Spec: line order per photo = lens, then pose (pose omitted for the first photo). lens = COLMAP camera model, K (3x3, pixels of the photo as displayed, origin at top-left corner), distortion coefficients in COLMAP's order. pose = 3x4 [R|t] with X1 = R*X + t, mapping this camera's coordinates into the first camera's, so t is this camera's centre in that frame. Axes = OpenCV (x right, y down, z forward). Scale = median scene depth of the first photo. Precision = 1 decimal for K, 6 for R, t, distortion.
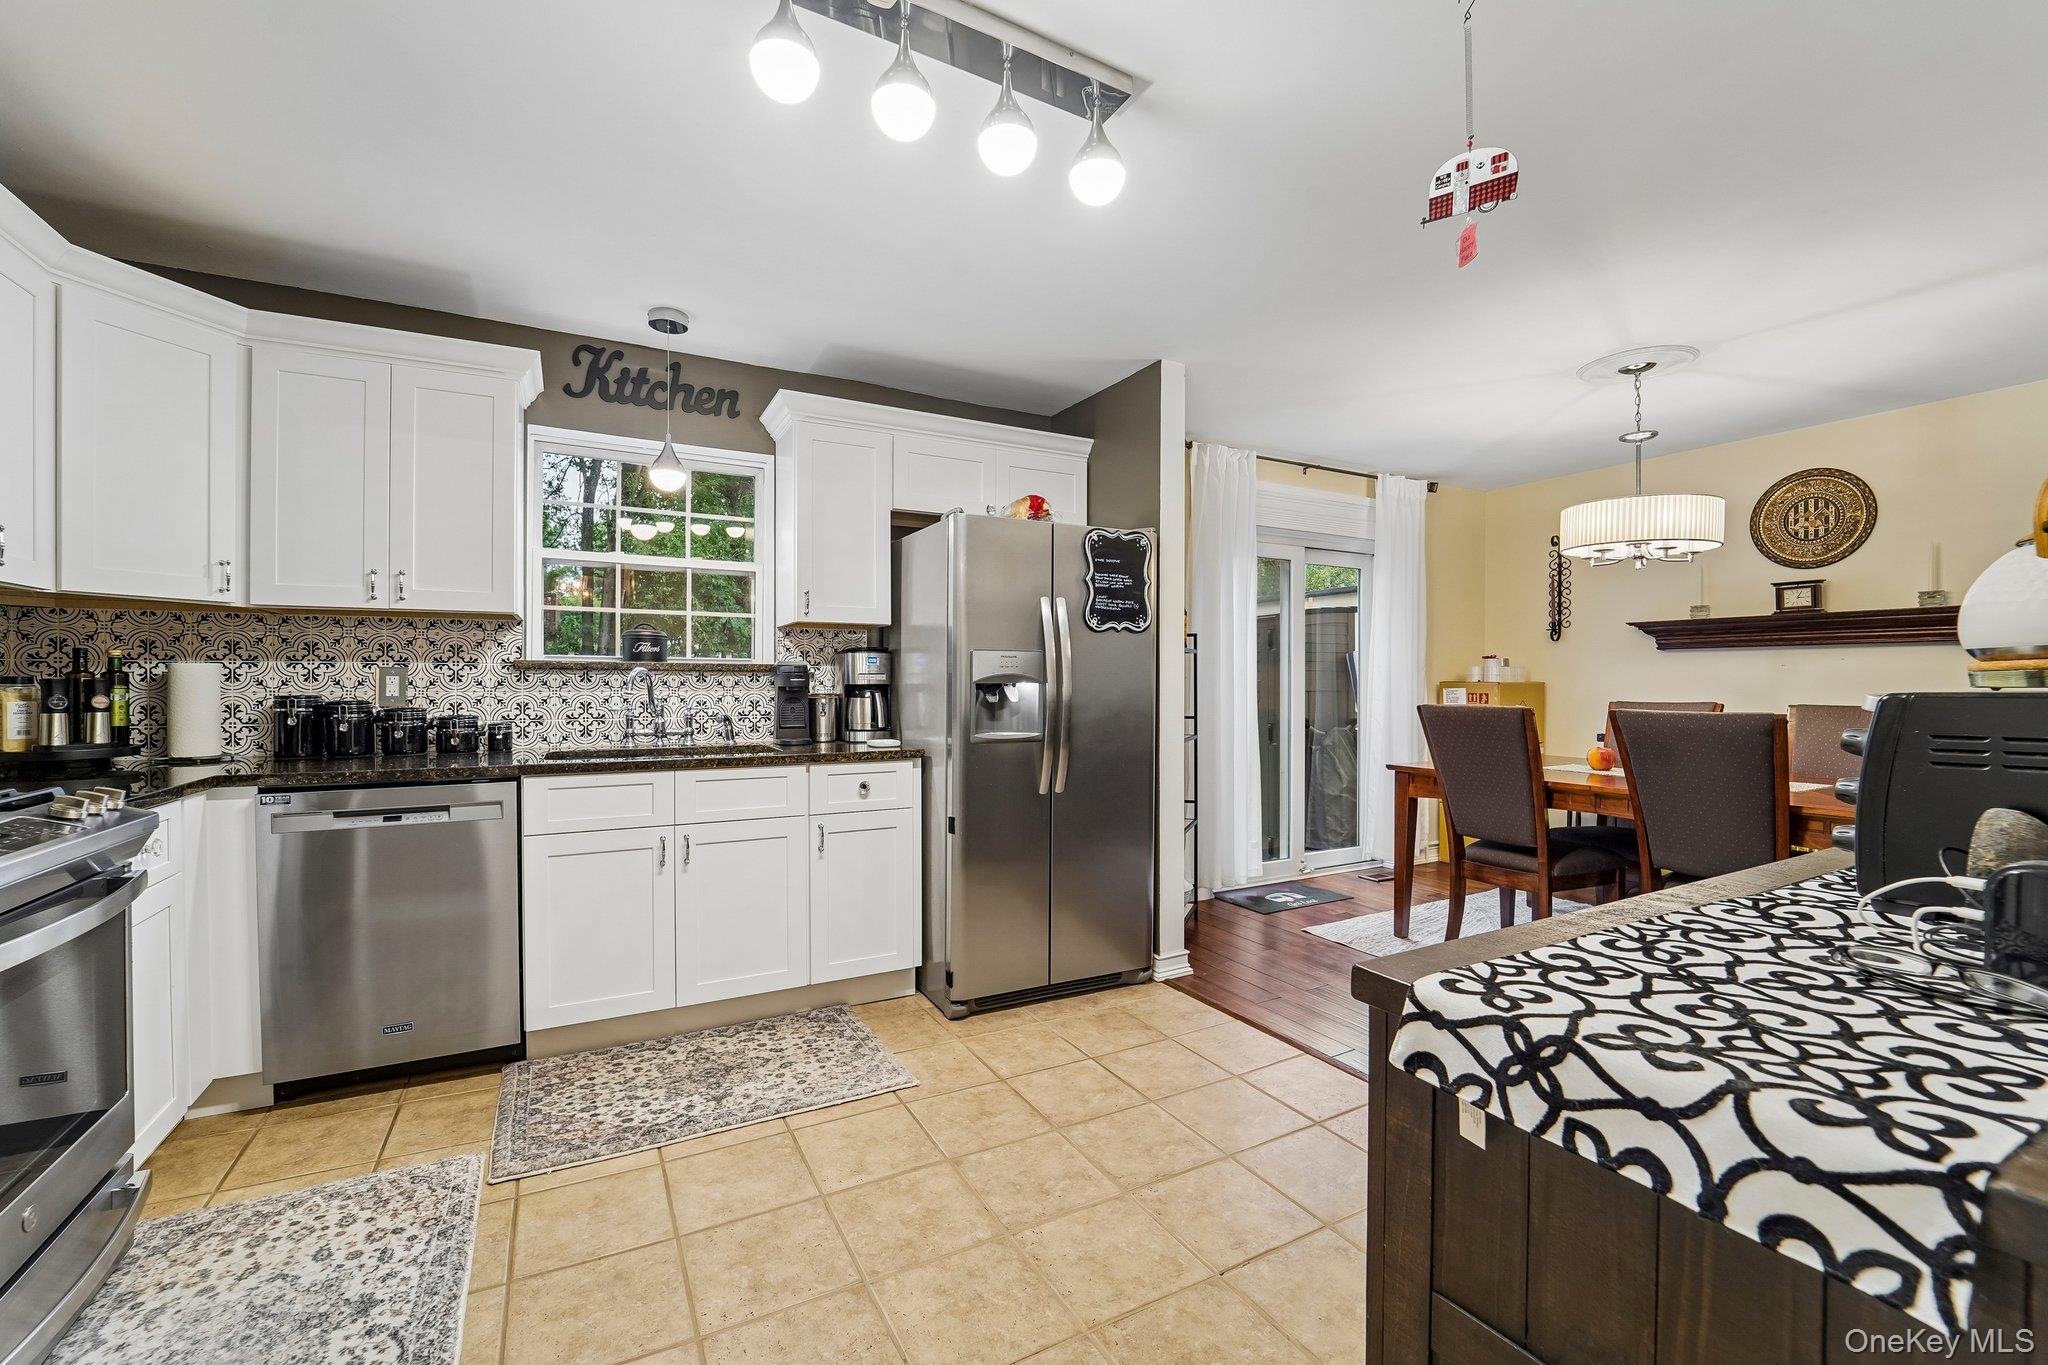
lens RADIAL K [[841.8, 0, 1013.9], [0, 841.8, 688.6], [0, 0, 1]] dist [-0.023674, -0.000220]
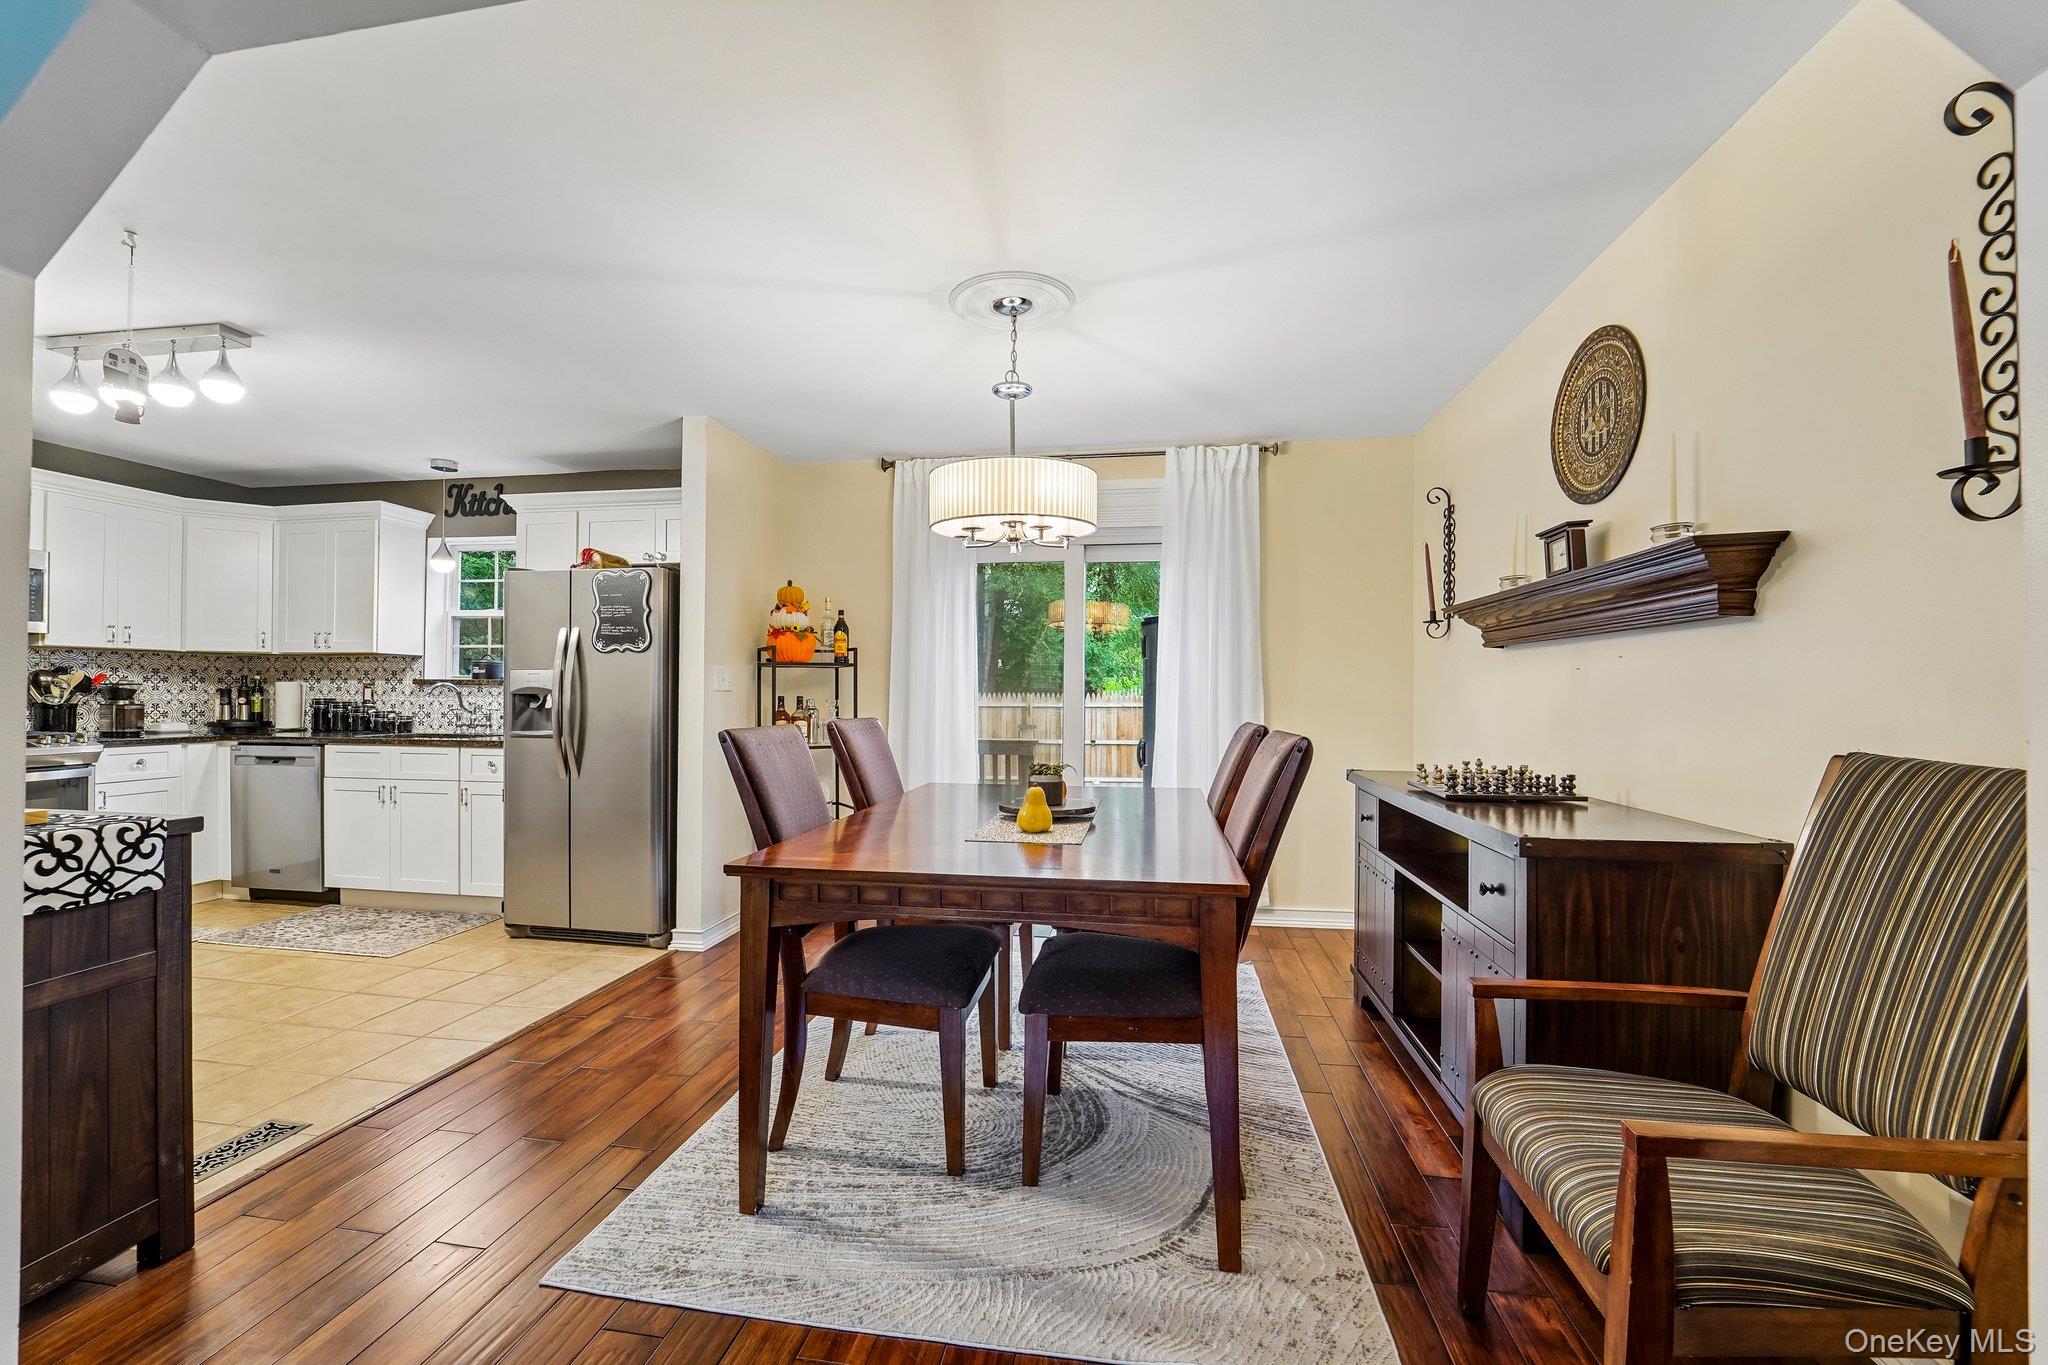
lens RADIAL K [[841.8, 0, 1014.4], [0, 841.8, 689.3], [0, 0, 1]] dist [-0.023674, -0.000220]
pose [[0.795108, -0.000119, -0.606468, 1.342042], [-0.009018, 0.999887, -0.012020, -0.003967], [0.606401, 0.015026, 0.795017, 0.384563]]
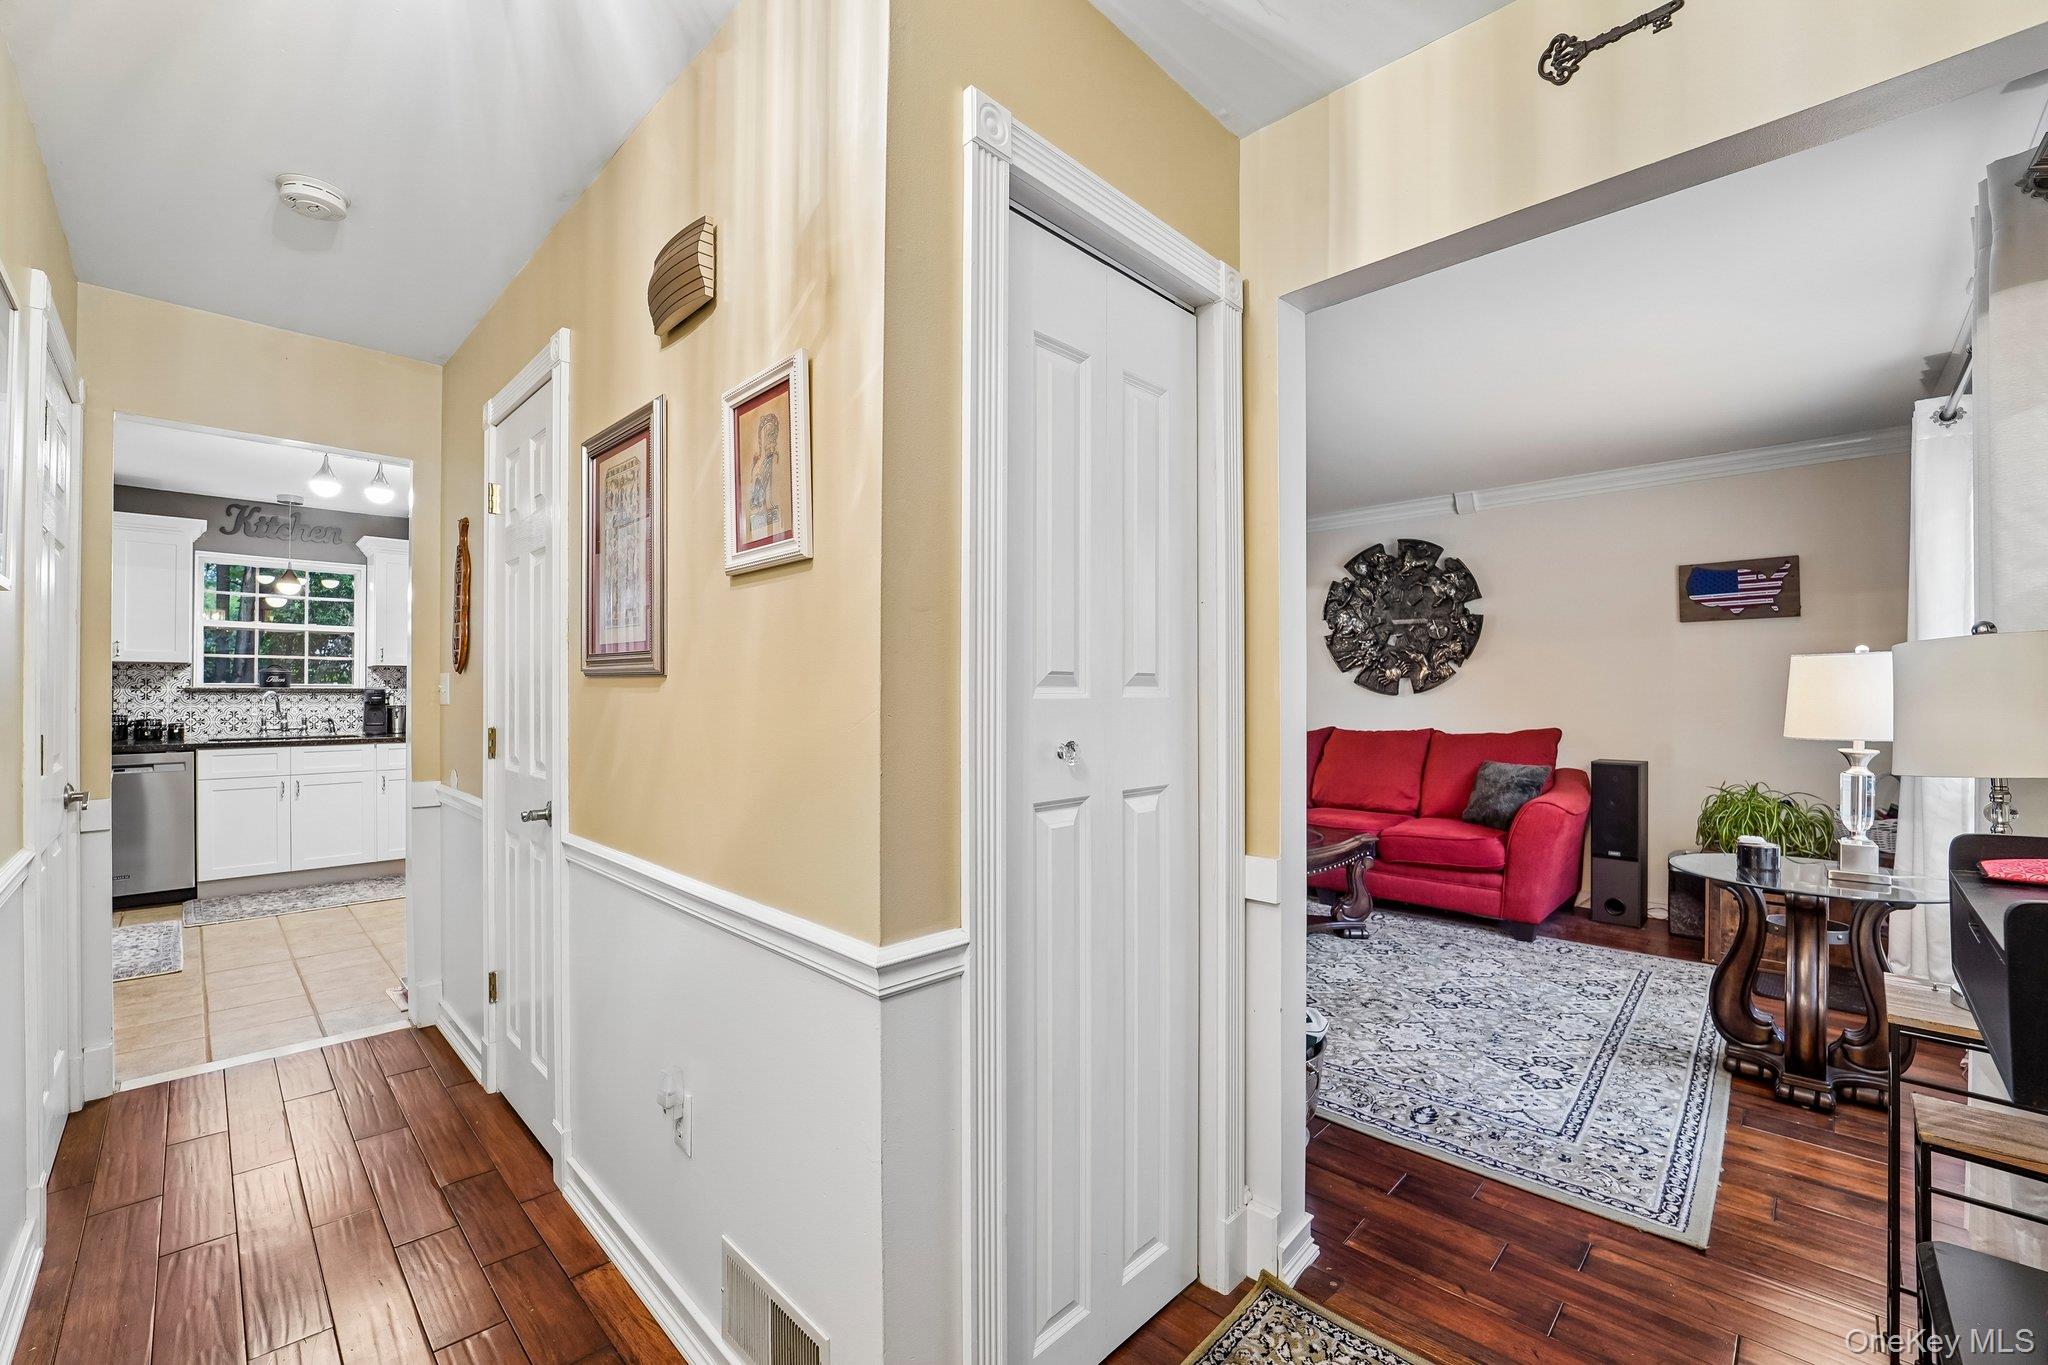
lens RADIAL K [[841.8, 0, 1009.2], [0, 841.8, 686.5], [0, 0, 1]] dist [-0.023674, -0.000220]
pose [[0.956317, 0.001373, 0.292328, 0.527408], [0.001008, 0.999968, -0.007994, -0.019454], [-0.292329, 0.007940, 0.956285, -1.106790]]
